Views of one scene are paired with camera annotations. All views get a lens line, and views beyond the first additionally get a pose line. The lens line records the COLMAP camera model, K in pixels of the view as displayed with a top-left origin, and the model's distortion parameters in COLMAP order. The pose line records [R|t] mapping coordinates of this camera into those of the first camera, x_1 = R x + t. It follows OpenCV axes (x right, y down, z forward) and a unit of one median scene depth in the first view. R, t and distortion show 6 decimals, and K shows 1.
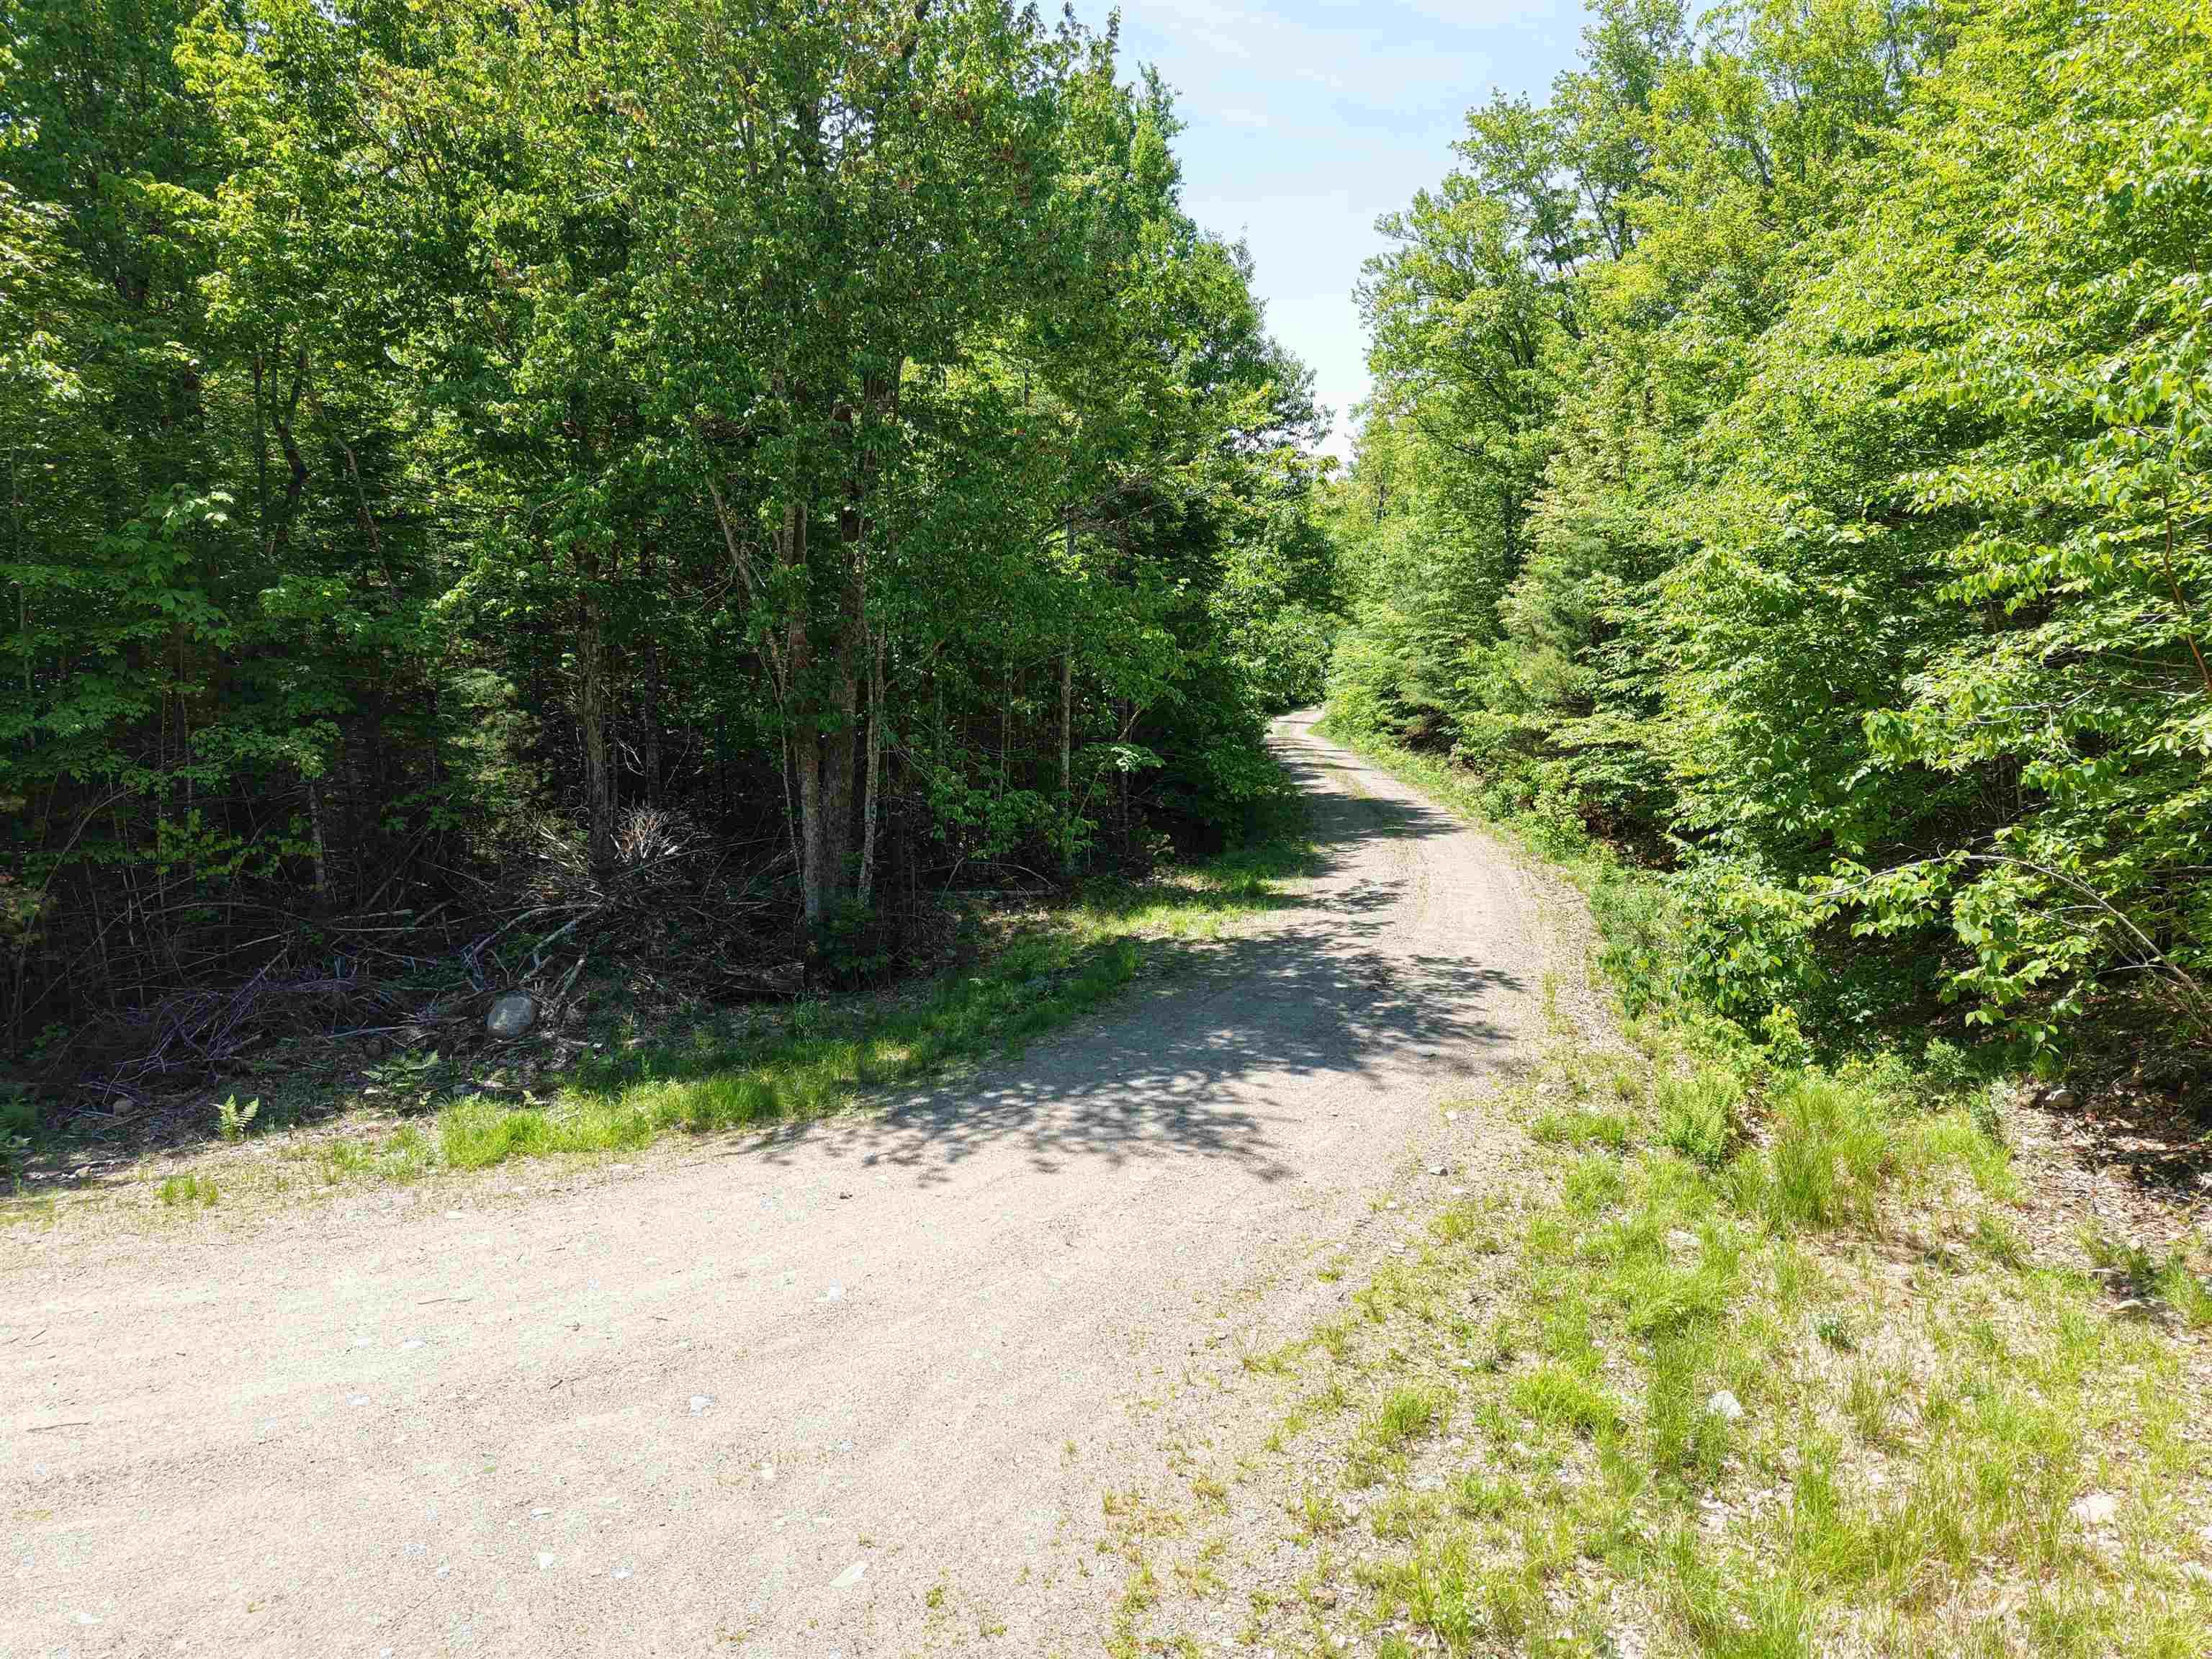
lens RADIAL K [[1499.4, 0, 1106.0], [0, 1499.4, 829.5], [0, 0, 1]] dist [0.082749, -0.113115]
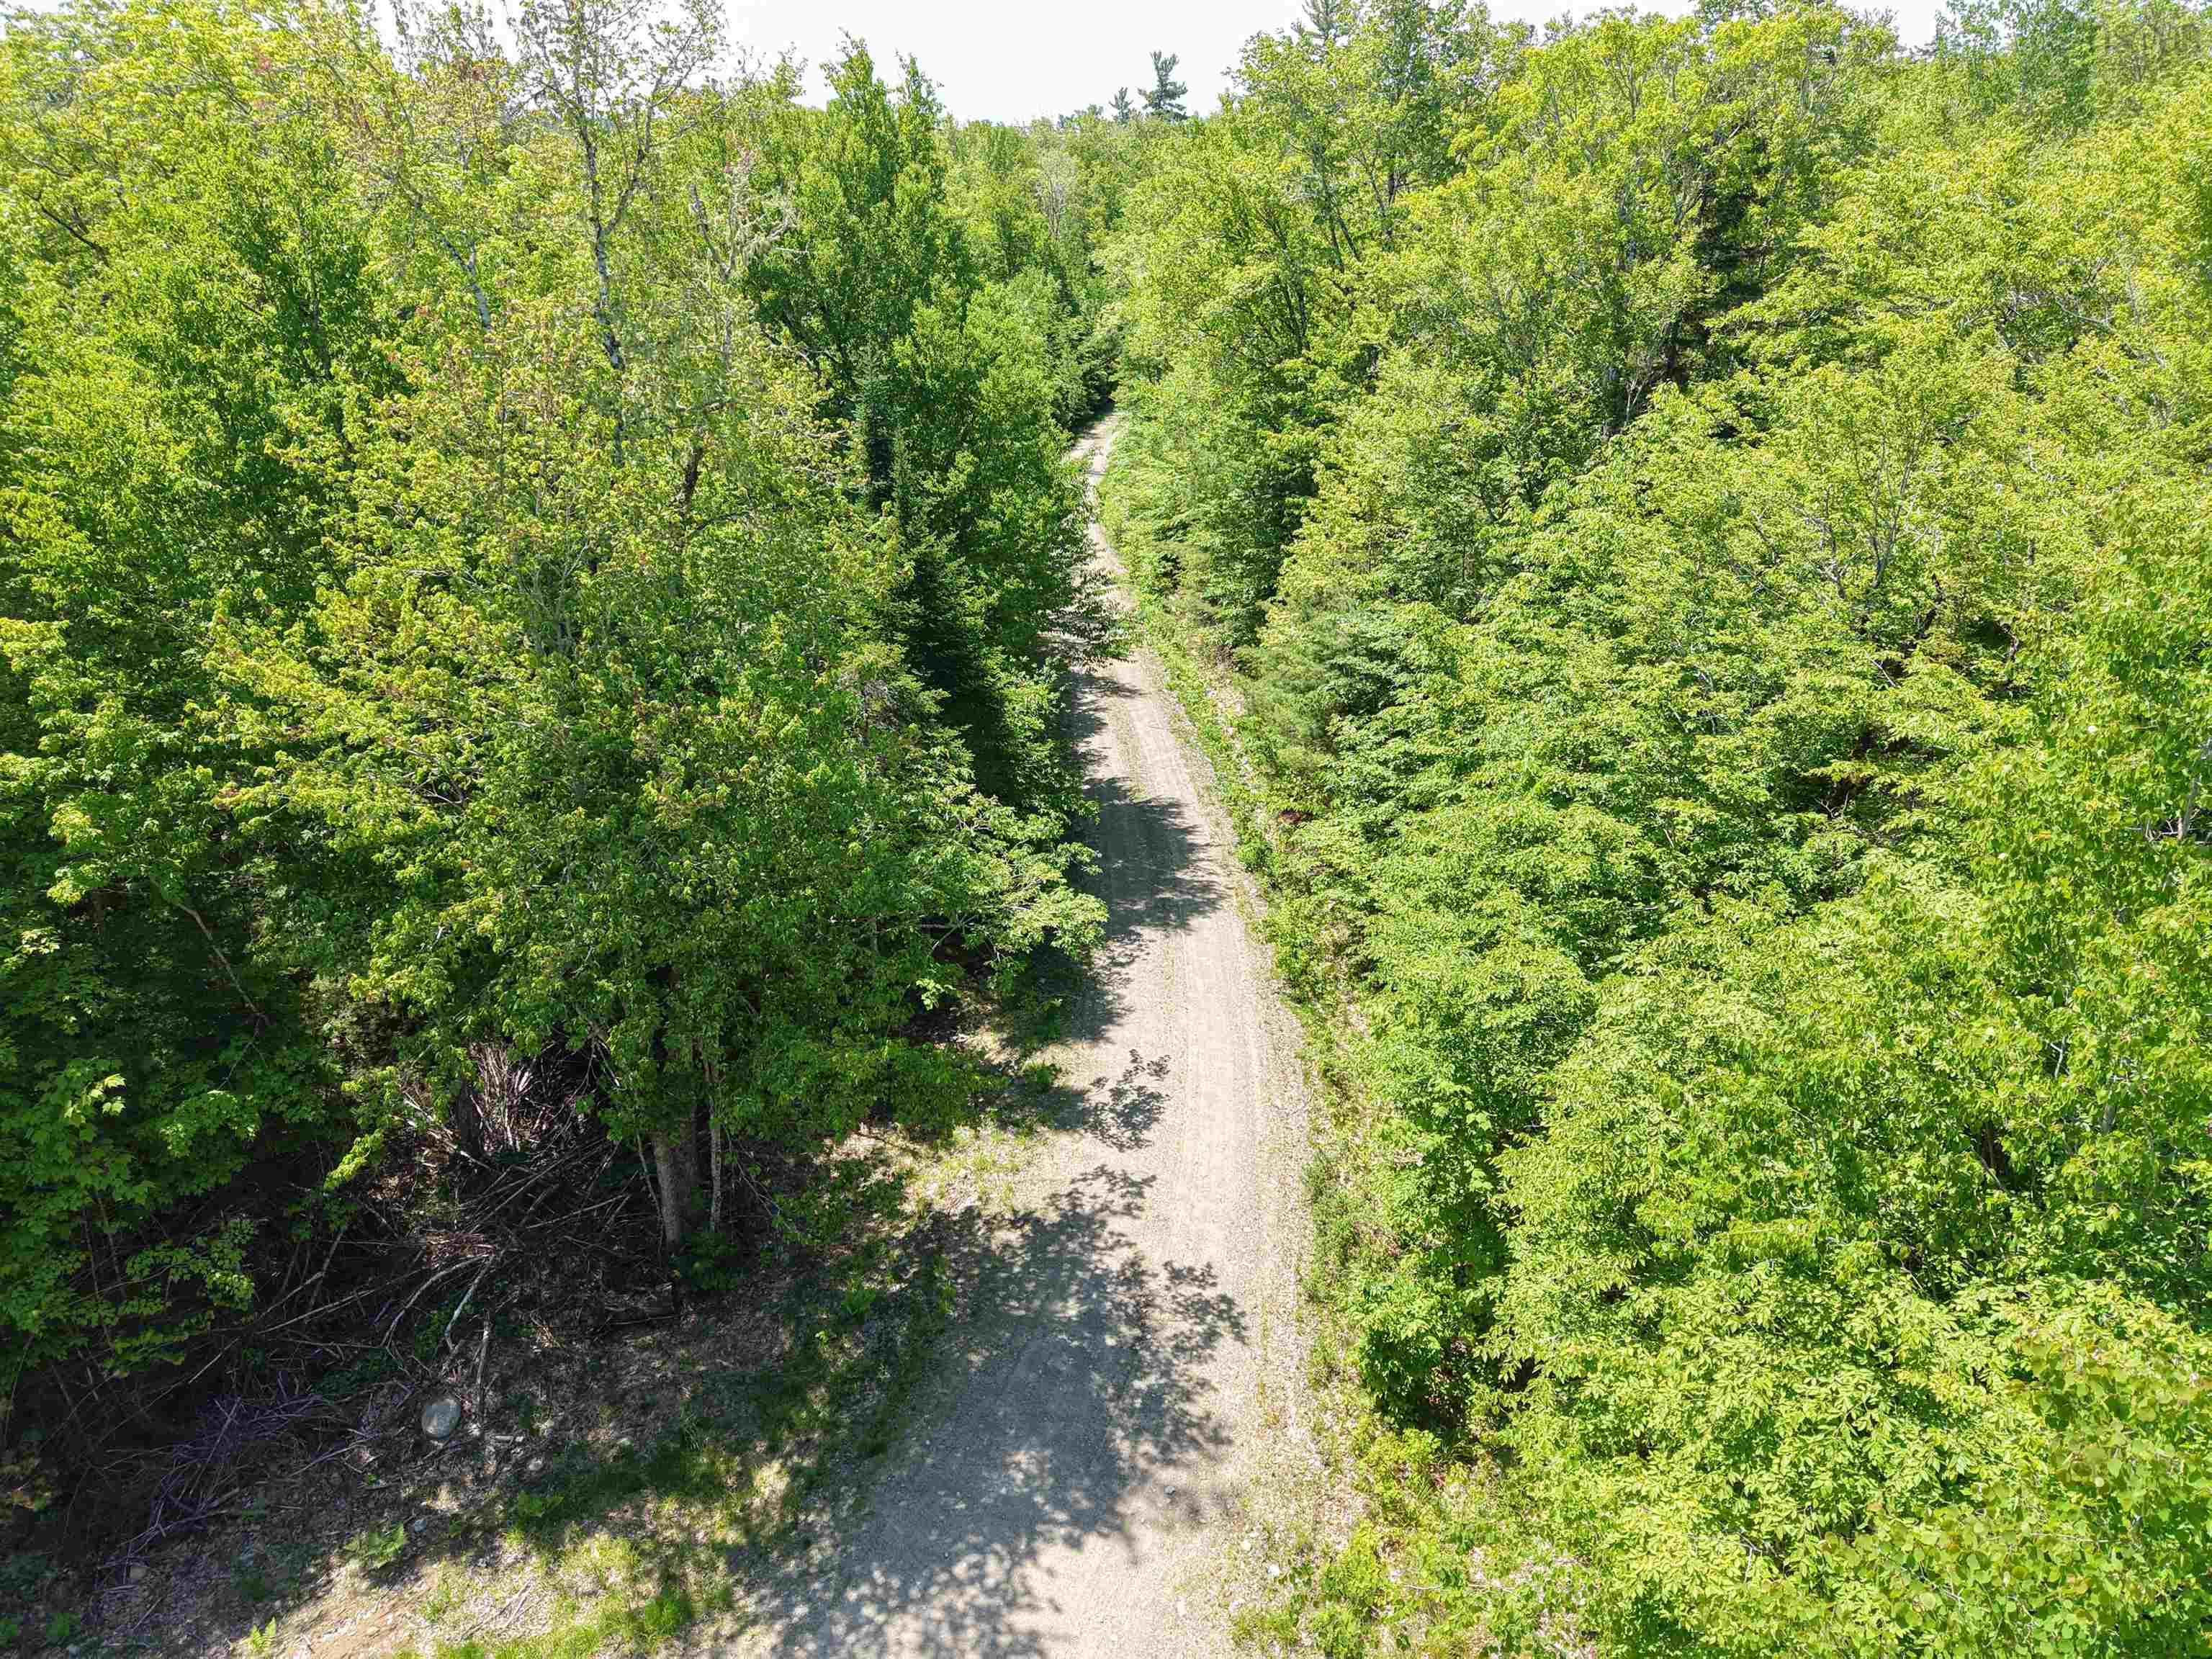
lens RADIAL K [[1499.4, 0, 1106.0], [0, 1499.4, 829.5], [0, 0, 1]] dist [0.082749, -0.113115]
pose [[0.990253, -0.051800, 0.129290, 0.006782], [0.010577, 0.953555, 0.301032, -0.694926], [-0.138878, -0.296730, 0.944809, -0.098150]]
